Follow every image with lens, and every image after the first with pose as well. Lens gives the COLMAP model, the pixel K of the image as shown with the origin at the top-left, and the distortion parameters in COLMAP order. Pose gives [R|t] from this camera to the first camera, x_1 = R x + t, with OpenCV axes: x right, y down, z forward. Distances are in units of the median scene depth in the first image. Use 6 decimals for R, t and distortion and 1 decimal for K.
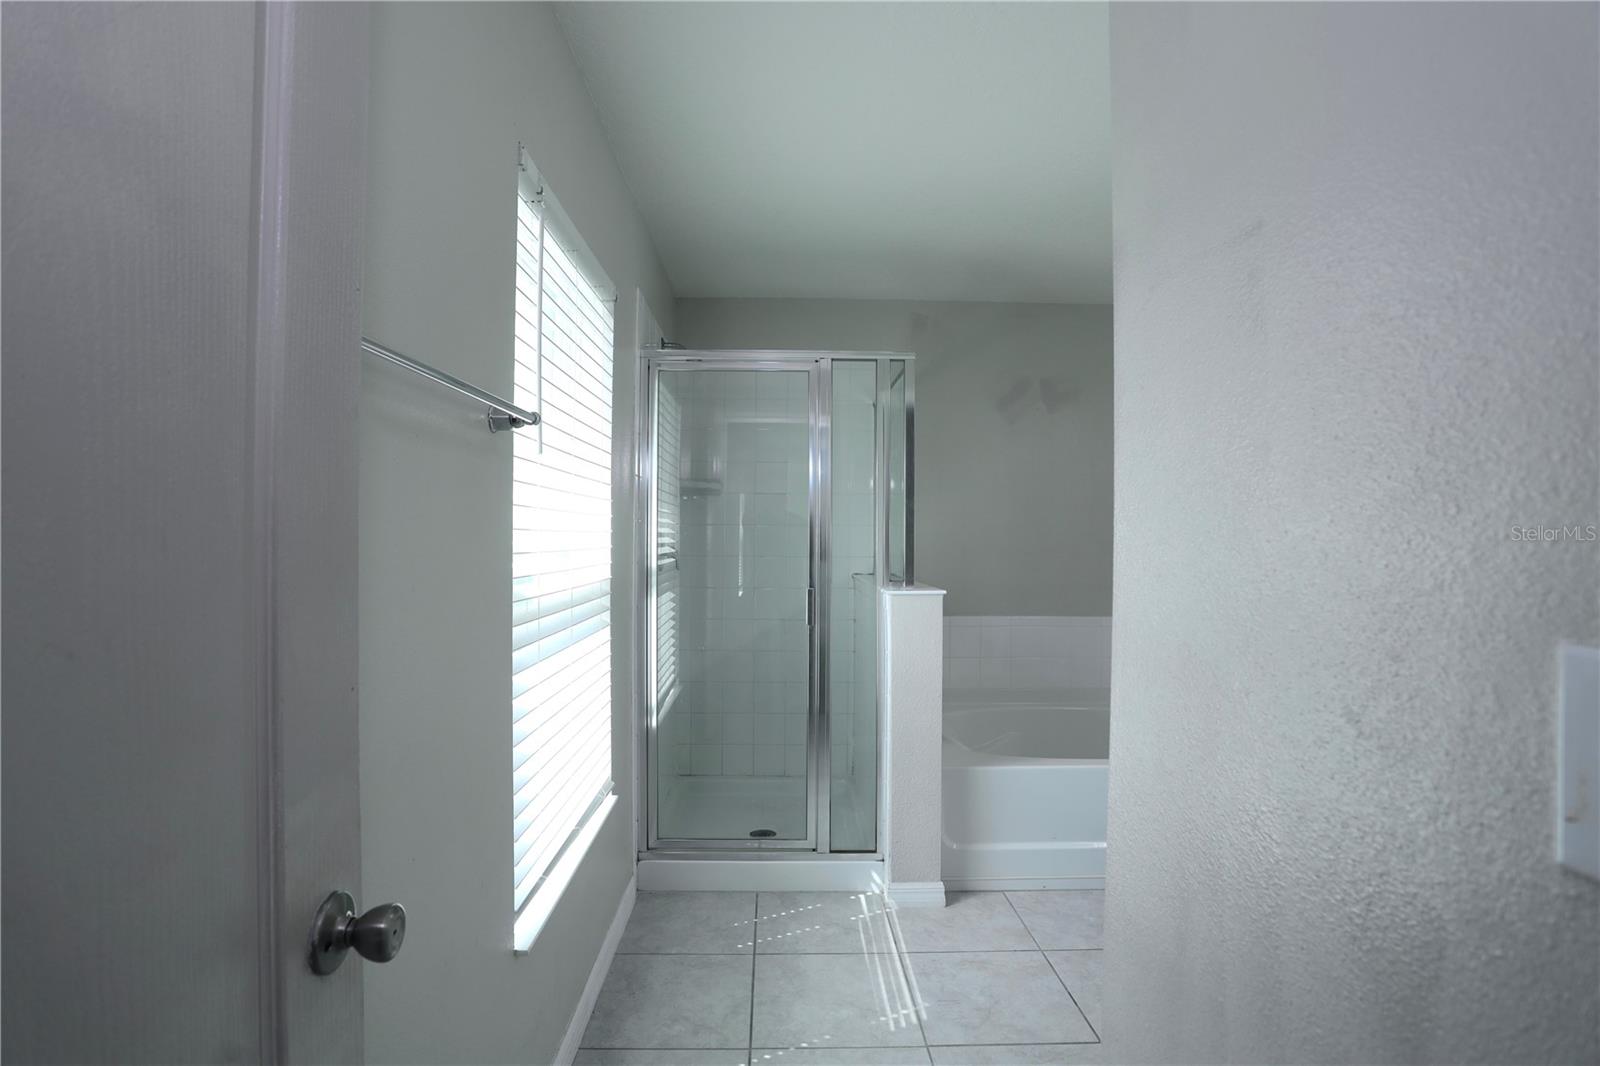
lens RADIAL K [[777.6, 0, 784.9], [0, 777.6, 531.4], [0, 0, 1]] dist [-0.072656, 0.030013]
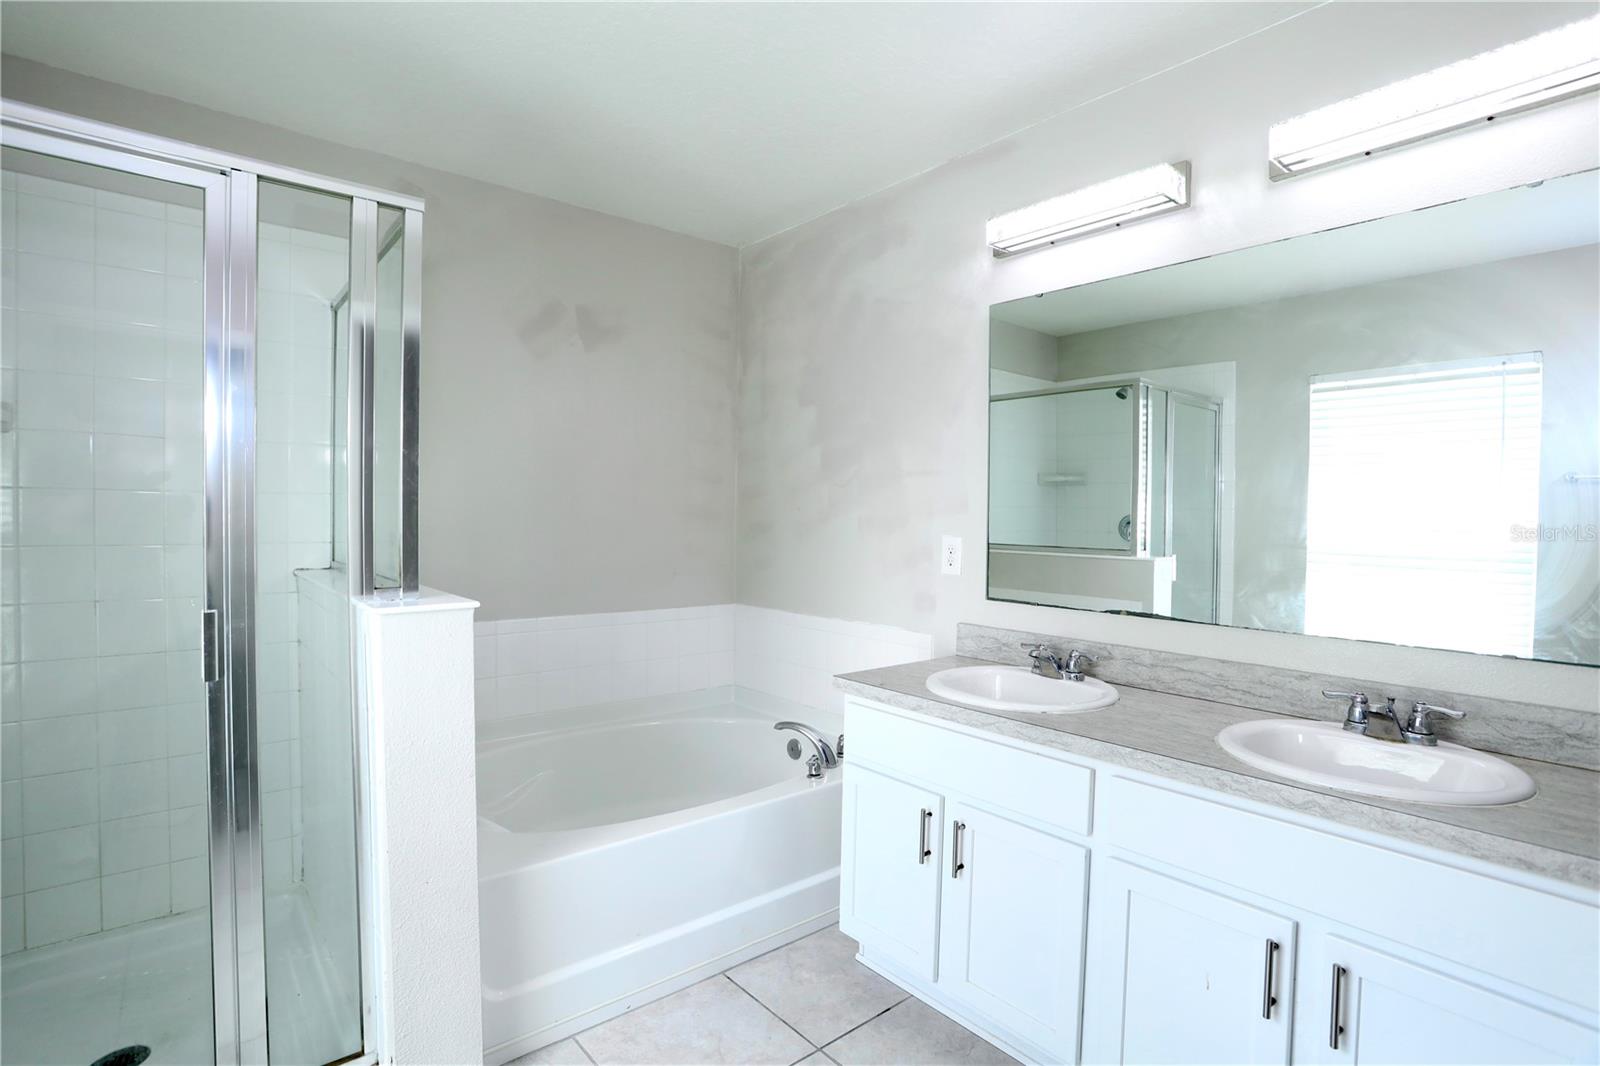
lens RADIAL K [[777.6, 0, 784.9], [0, 777.6, 531.4], [0, 0, 1]] dist [-0.072656, 0.030013]
pose [[0.782492, -0.012440, 0.622536, 0.020166], [-0.007316, 0.999548, 0.029169, 0.002575], [-0.622617, -0.027379, 0.782047, 0.353131]]
